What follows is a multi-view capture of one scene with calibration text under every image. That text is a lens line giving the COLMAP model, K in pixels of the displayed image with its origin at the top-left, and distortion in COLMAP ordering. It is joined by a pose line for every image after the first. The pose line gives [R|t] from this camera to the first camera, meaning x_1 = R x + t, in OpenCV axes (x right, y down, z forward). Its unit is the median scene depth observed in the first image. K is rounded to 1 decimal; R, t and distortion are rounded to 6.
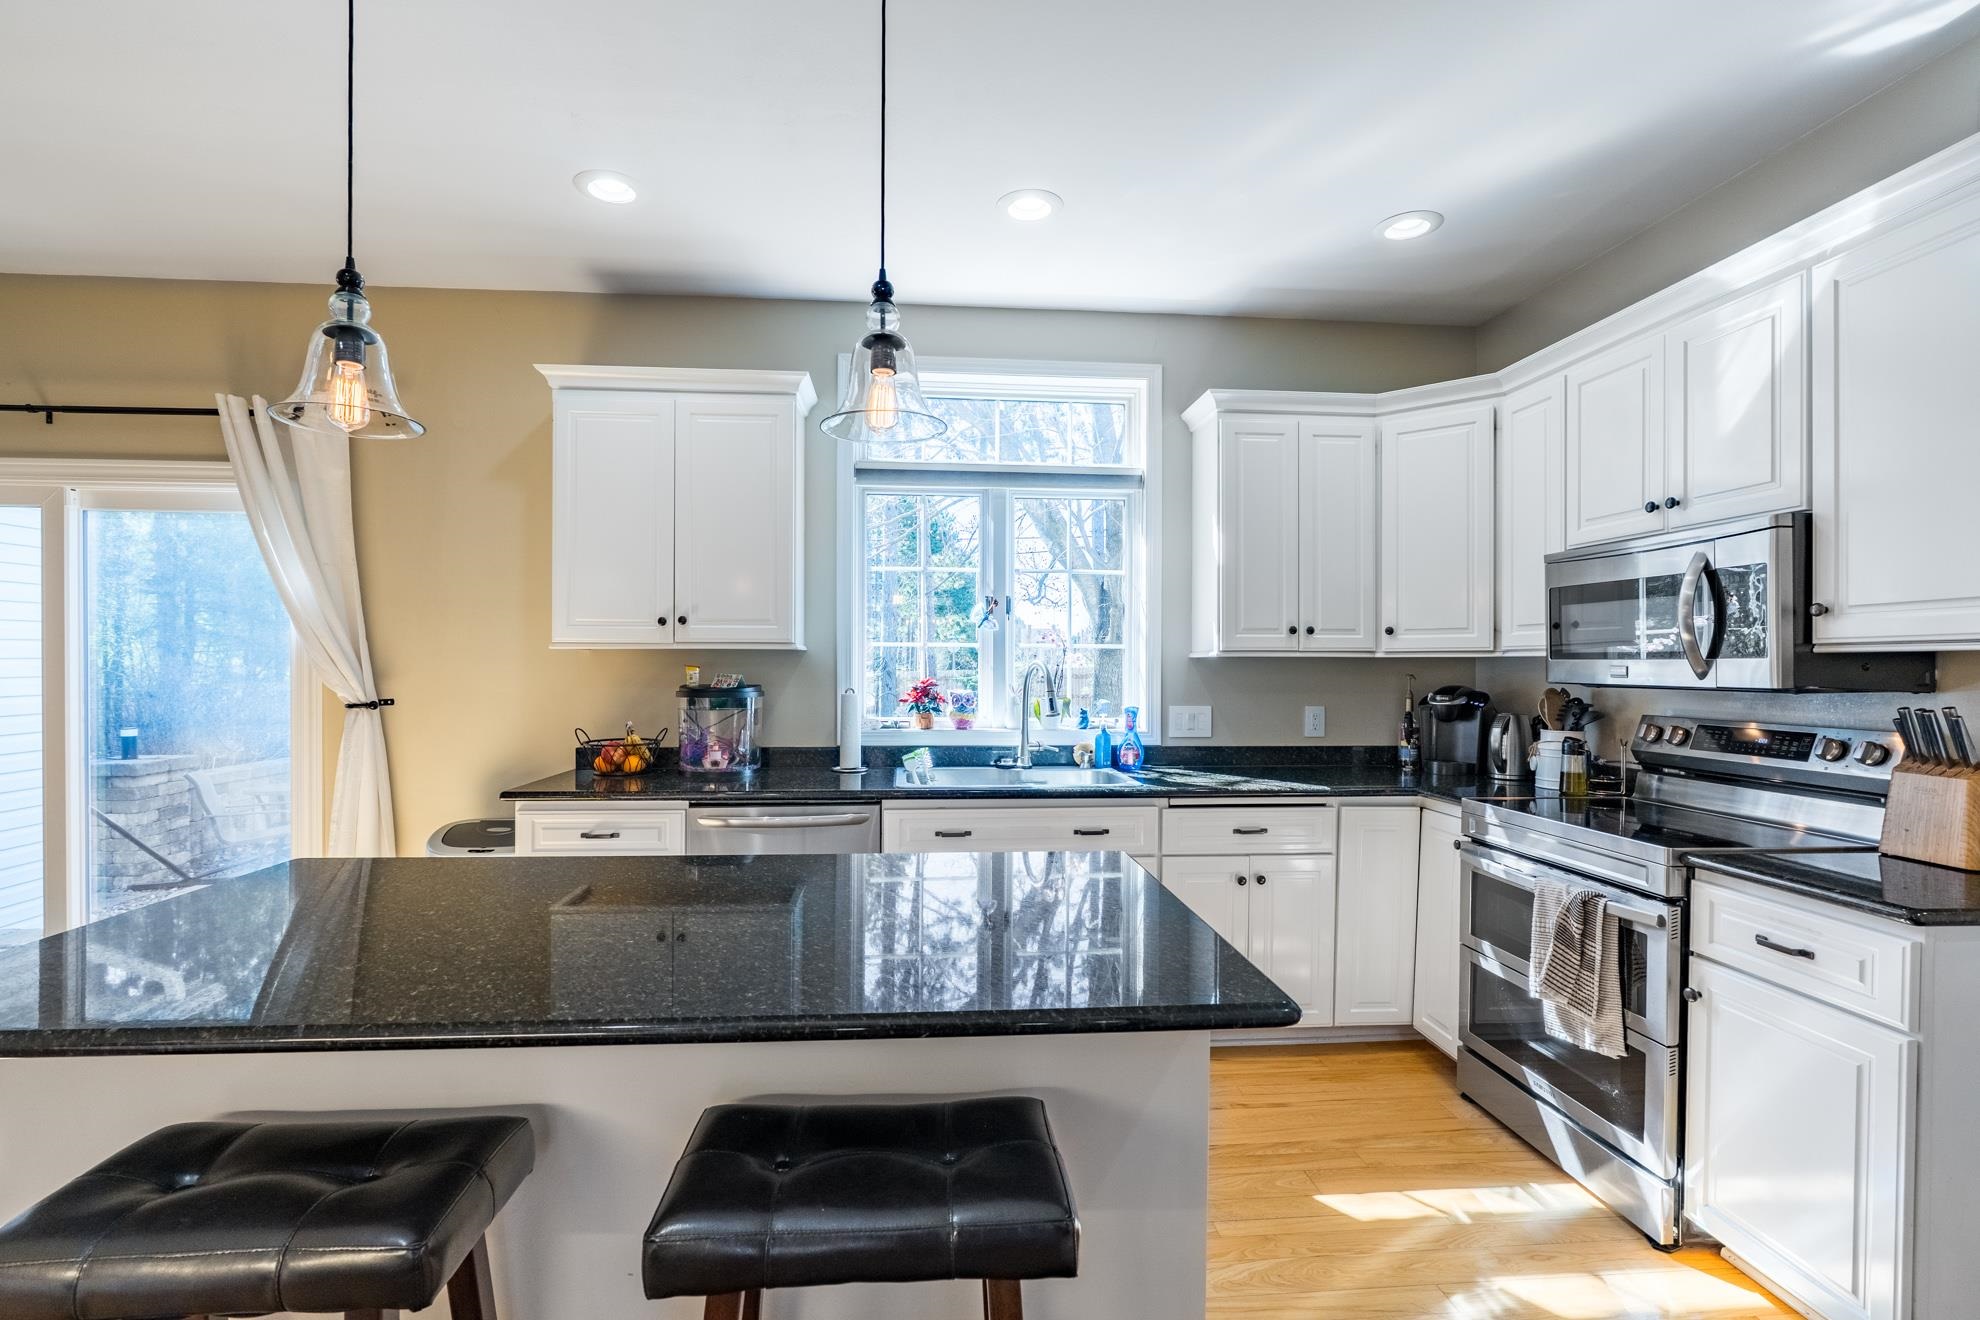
lens RADIAL K [[900.2, 0, 982.1], [0, 900.2, 666.6], [0, 0, 1]] dist [-0.008637, 0.004620]
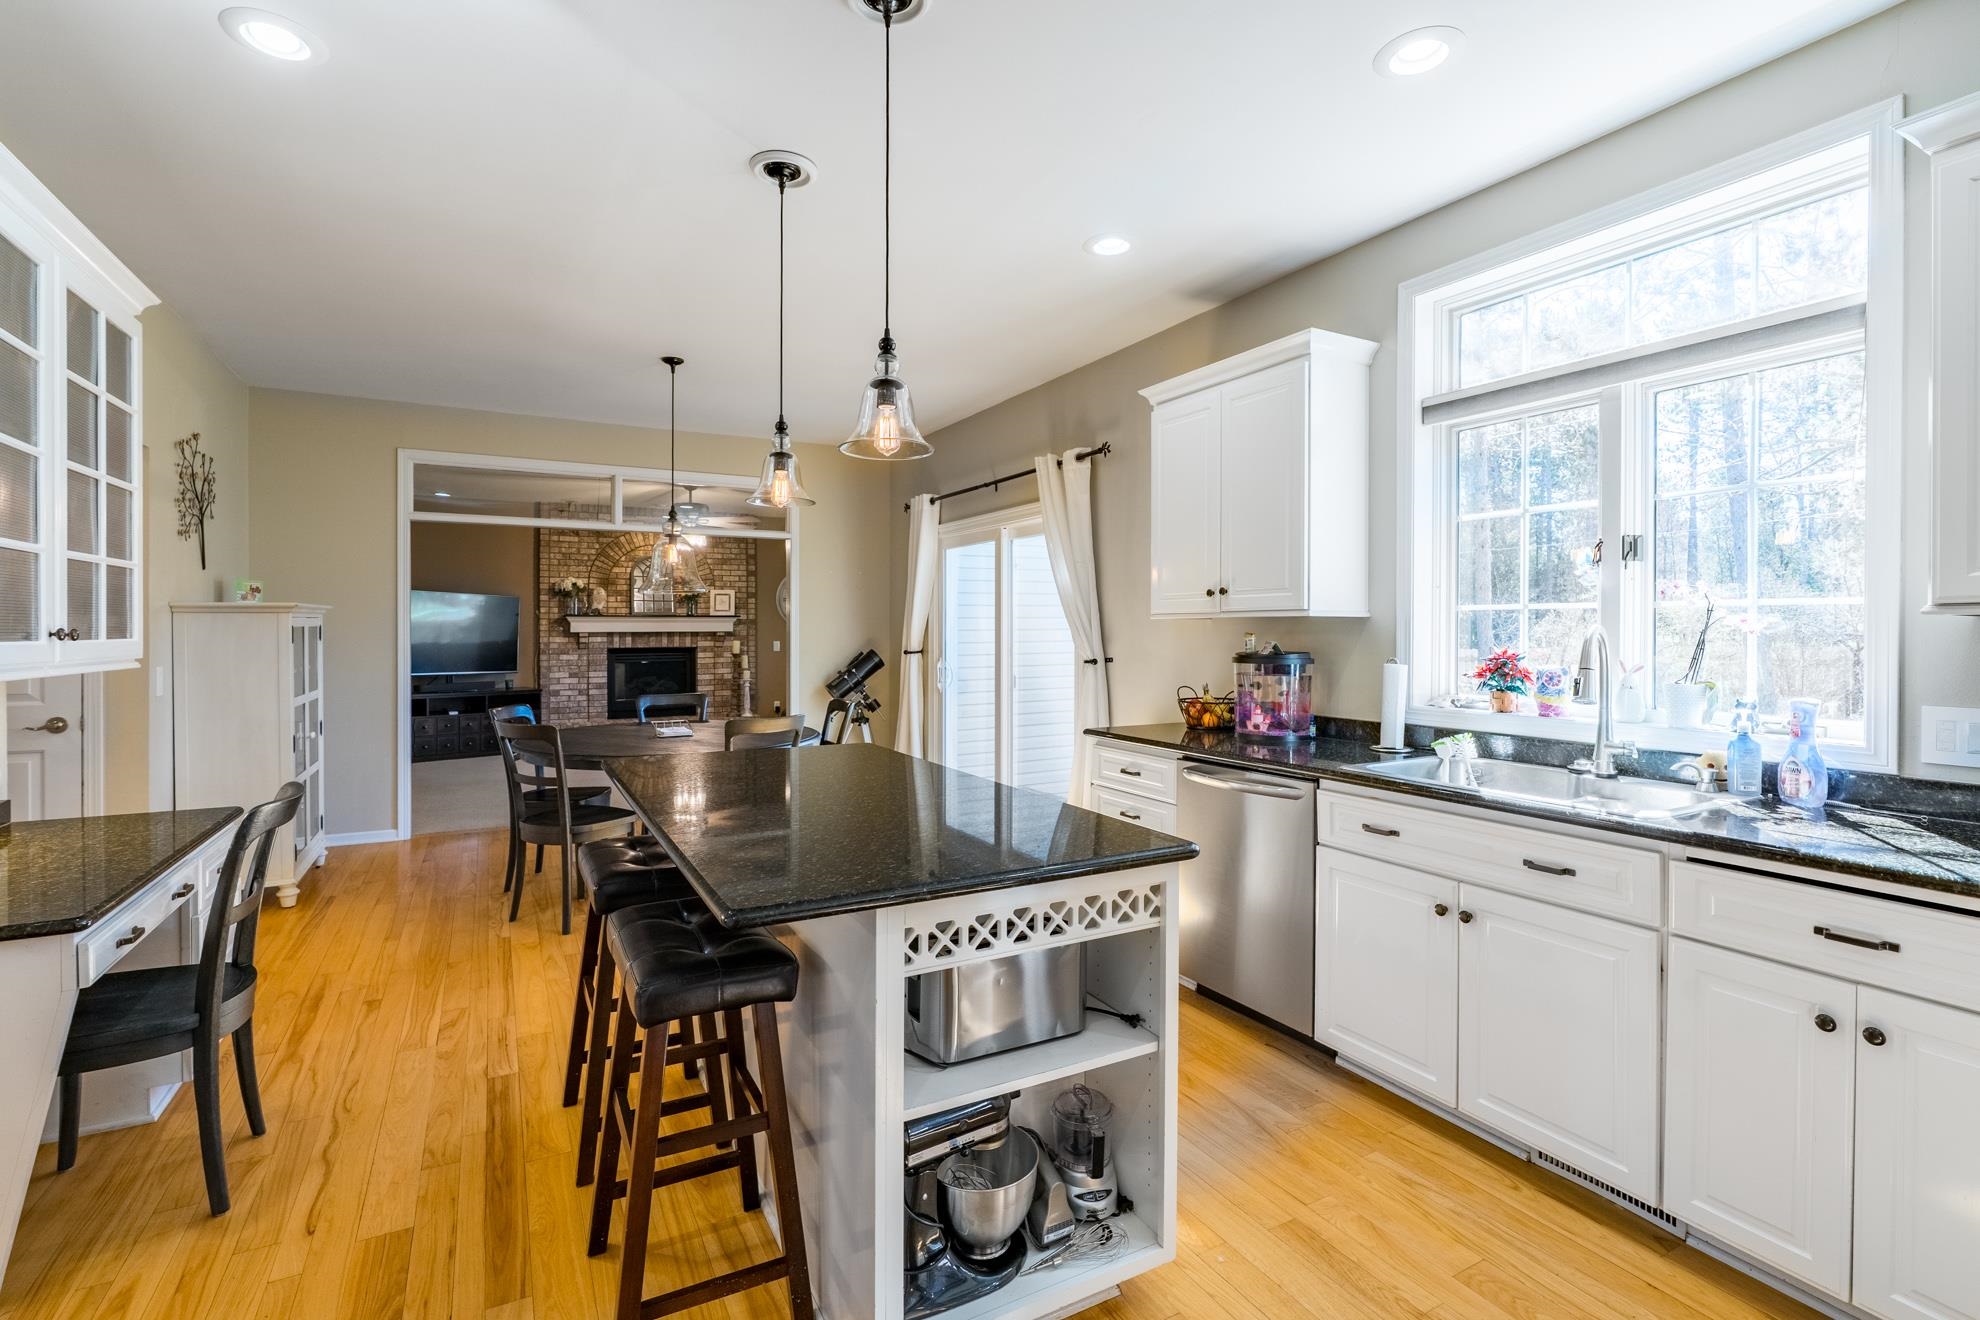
lens RADIAL K [[900.2, 0, 981.3], [0, 900.2, 631.3], [0, 0, 1]] dist [-0.008637, 0.004620]
pose [[0.412564, -0.003101, -0.910924, 0.523244], [0.002087, 0.999995, -0.002459, -0.001540], [0.910926, -0.000887, 0.412568, 0.274181]]
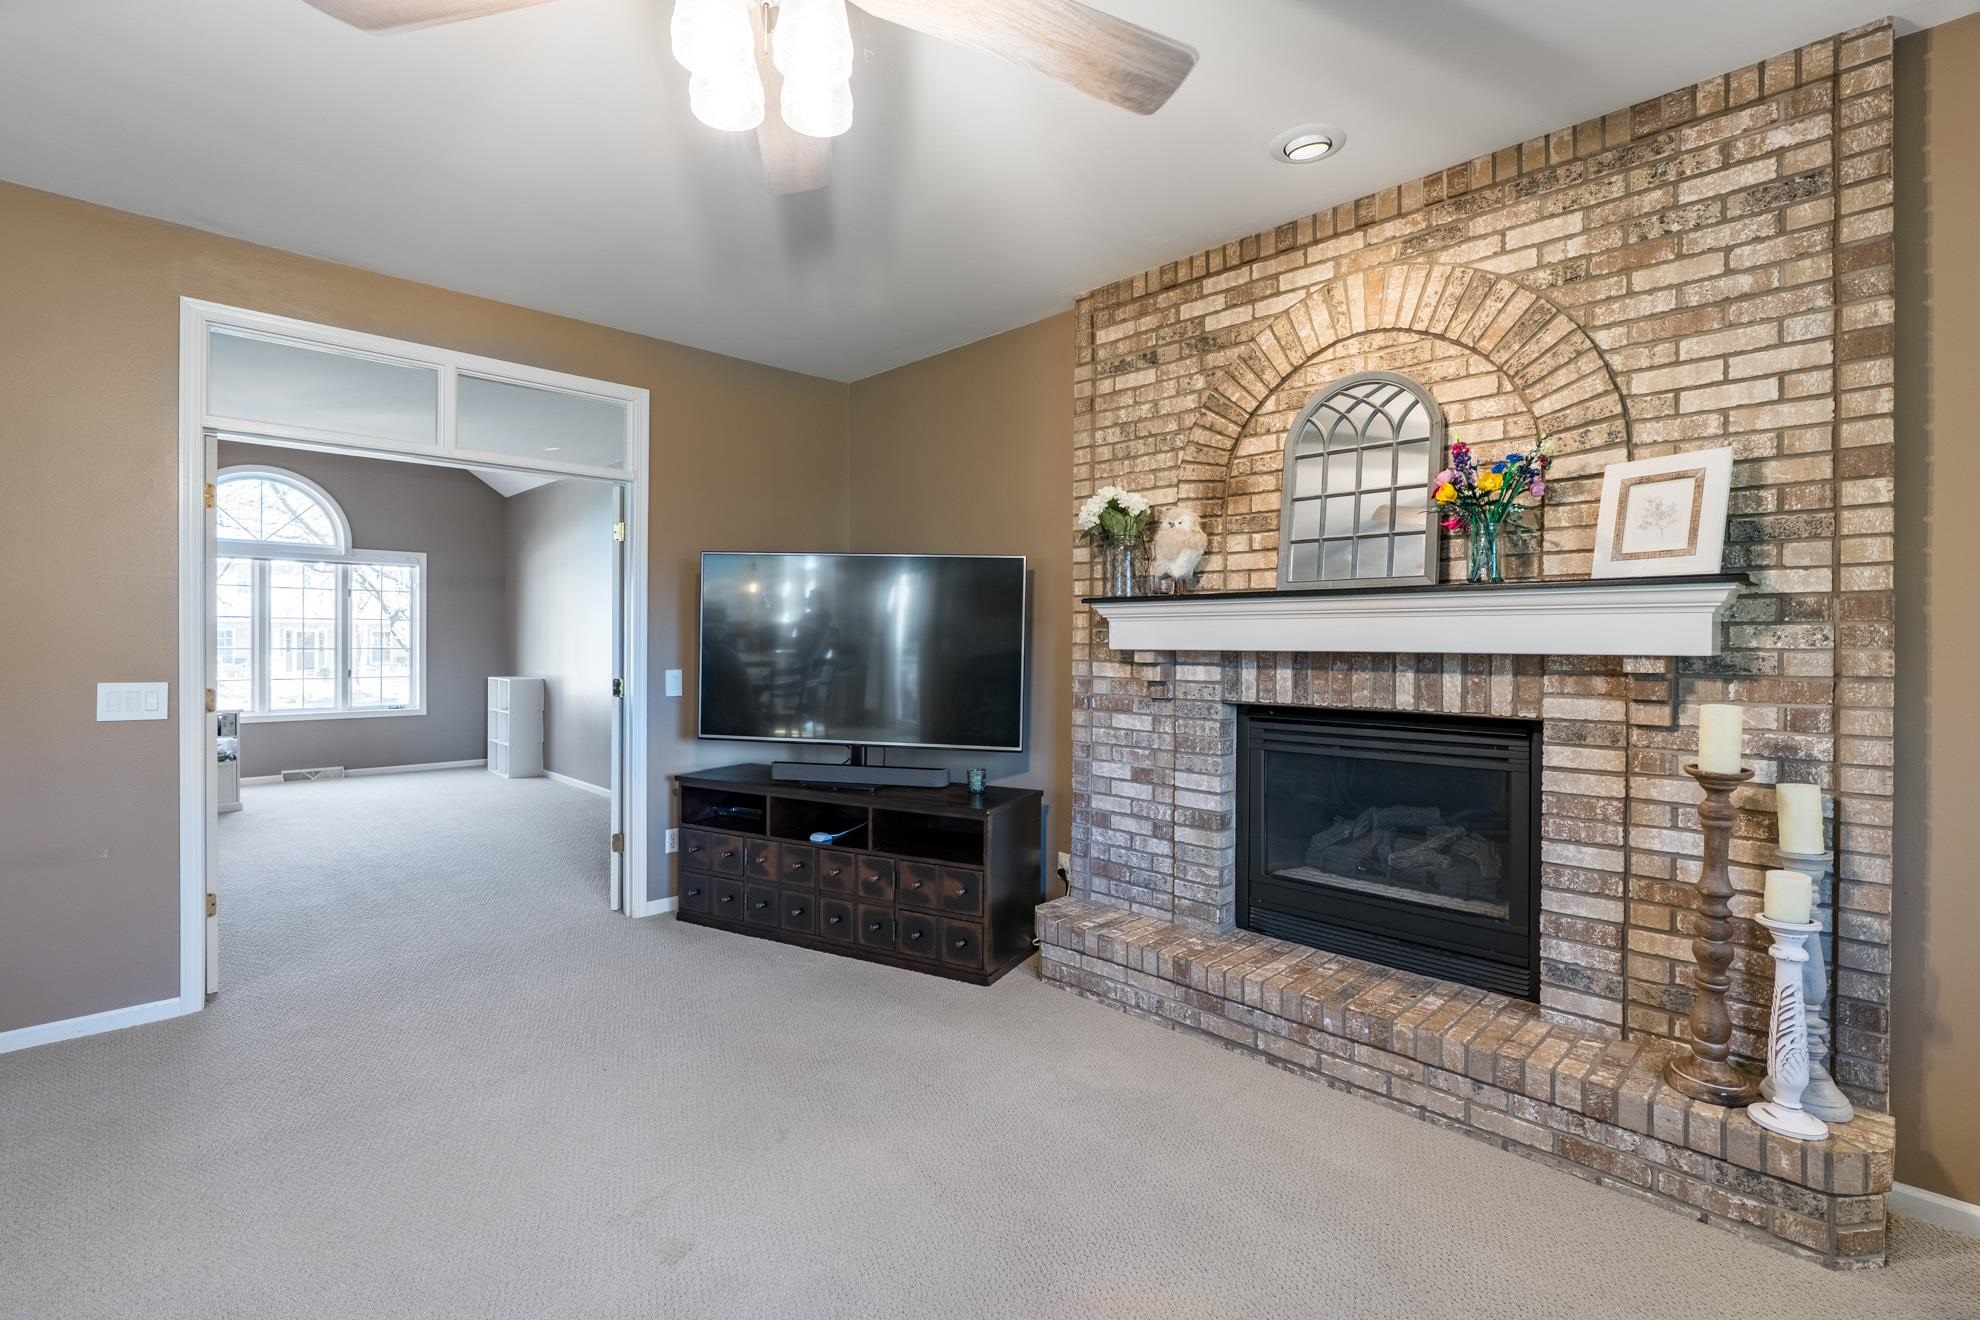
lens RADIAL K [[900.2, 0, 1007.4], [0, 900.2, 643.0], [0, 0, 1]] dist [-0.008637, 0.004620]
pose [[-0.754512, -0.005886, -0.656260, -2.103793], [-0.008366, 0.999965, 0.000650, -0.016430], [0.656233, 0.005981, -0.754534, 0.974872]]
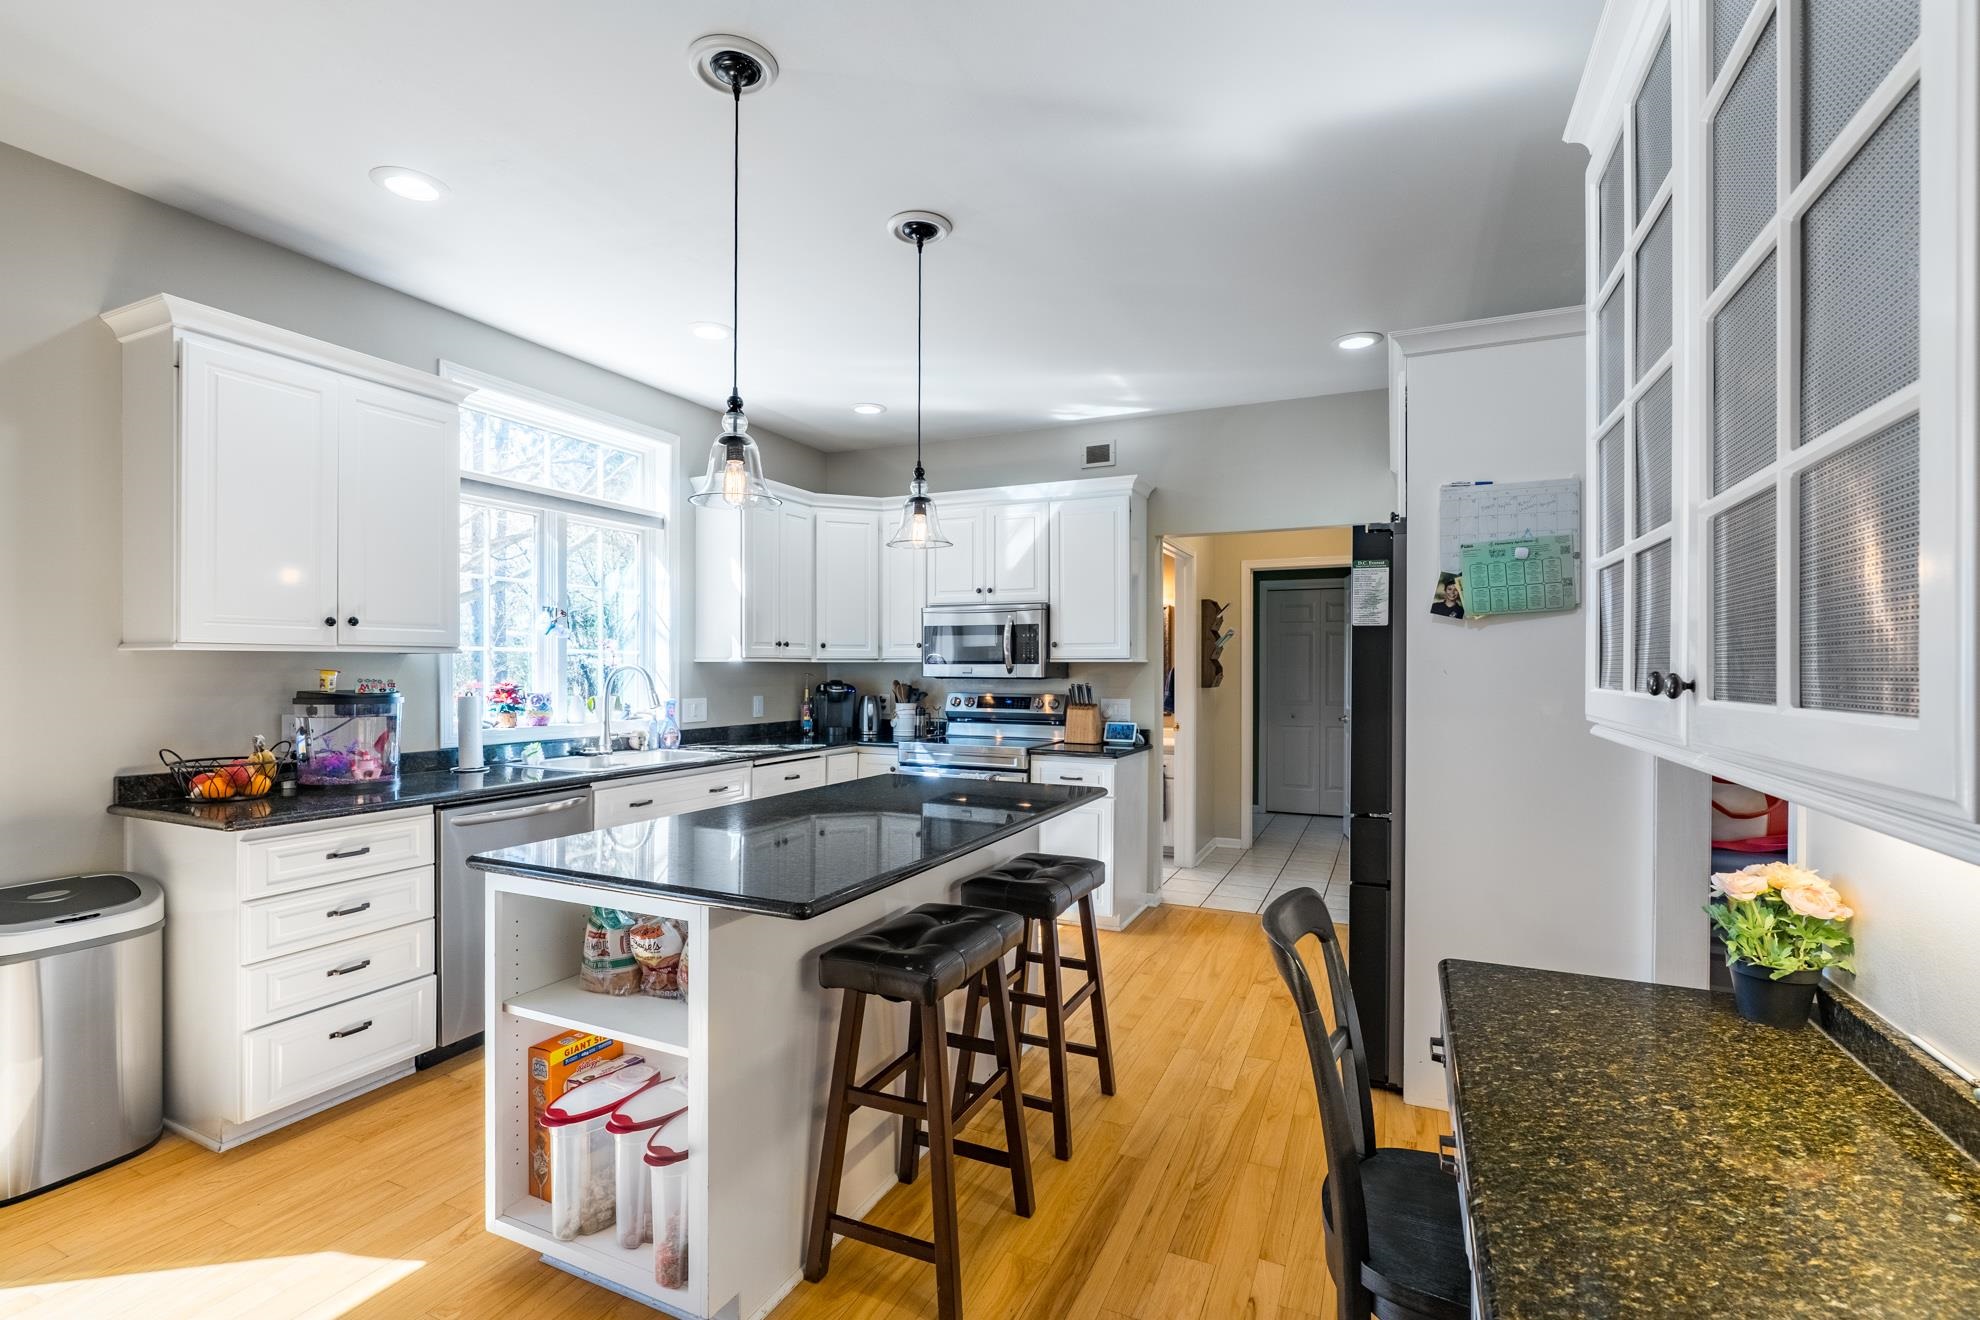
lens RADIAL K [[900.2, 0, 969.1], [0, 900.2, 654.5], [0, 0, 1]] dist [-0.008637, 0.004620]
pose [[0.504616, 0.008154, 0.863306, -0.788953], [-0.001017, 0.999960, -0.008850, -0.010025], [-0.863343, 0.003588, 0.504604, -0.020174]]
